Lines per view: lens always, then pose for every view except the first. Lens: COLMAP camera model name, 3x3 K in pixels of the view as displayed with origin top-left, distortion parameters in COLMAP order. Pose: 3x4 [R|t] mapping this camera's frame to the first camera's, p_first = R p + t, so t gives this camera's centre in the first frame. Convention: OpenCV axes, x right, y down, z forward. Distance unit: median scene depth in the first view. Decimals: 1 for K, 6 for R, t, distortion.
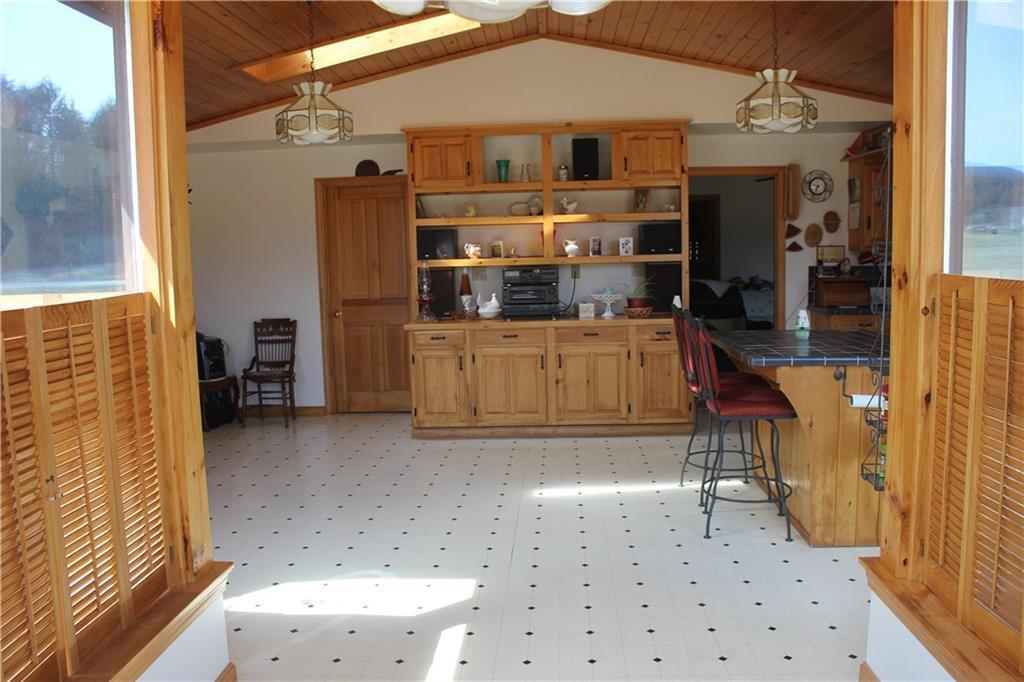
lens RADIAL K [[845.6, 0, 512.0], [0, 845.6, 341.0], [0, 0, 1]] dist [-0.187313, 0.197602]
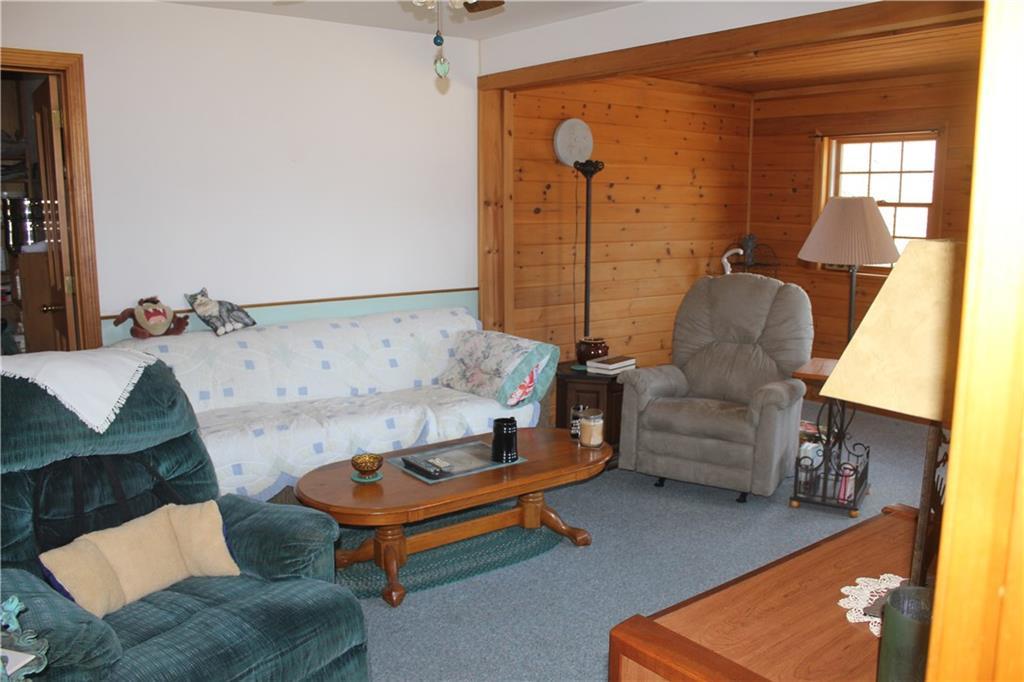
lens RADIAL K [[845.6, 0, 512.0], [0, 845.6, 341.0], [0, 0, 1]] dist [-0.187313, 0.197602]
pose [[0.761387, -0.084210, 0.642805, 0.266020], [0.054513, 0.996332, 0.065954, -0.120506], [-0.646001, -0.015175, 0.763186, 1.043861]]
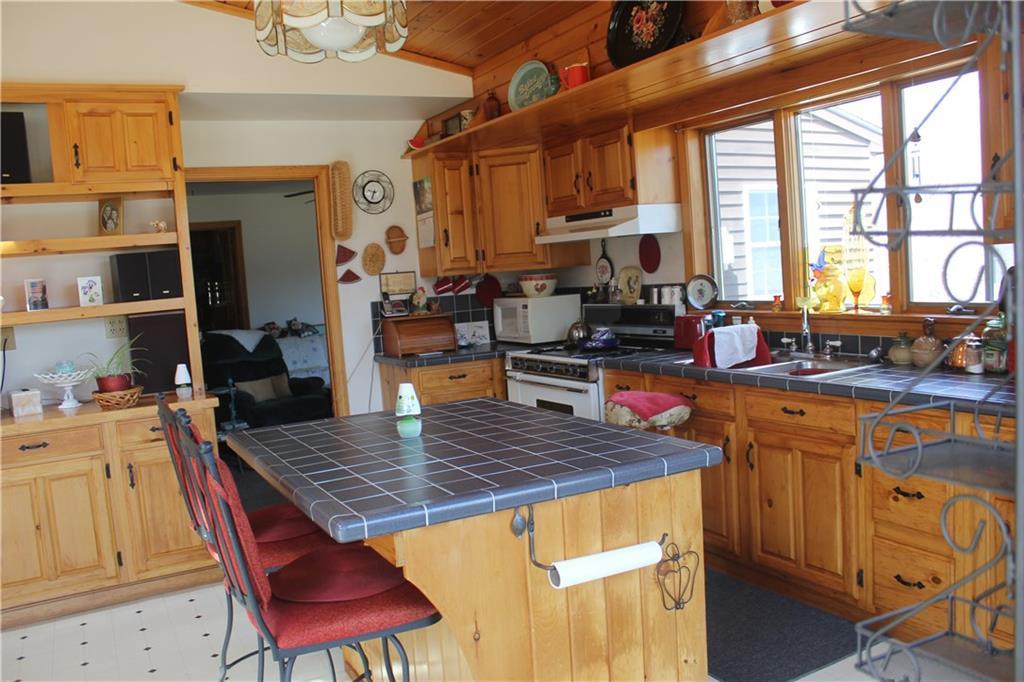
lens RADIAL K [[845.6, 0, 512.0], [0, 845.6, 341.0], [0, 0, 1]] dist [-0.187313, 0.197602]
pose [[0.851355, -0.082710, 0.518029, 0.085898], [0.107621, 0.994026, -0.018161, -0.032167], [-0.513432, 0.071212, 0.855170, 0.332644]]
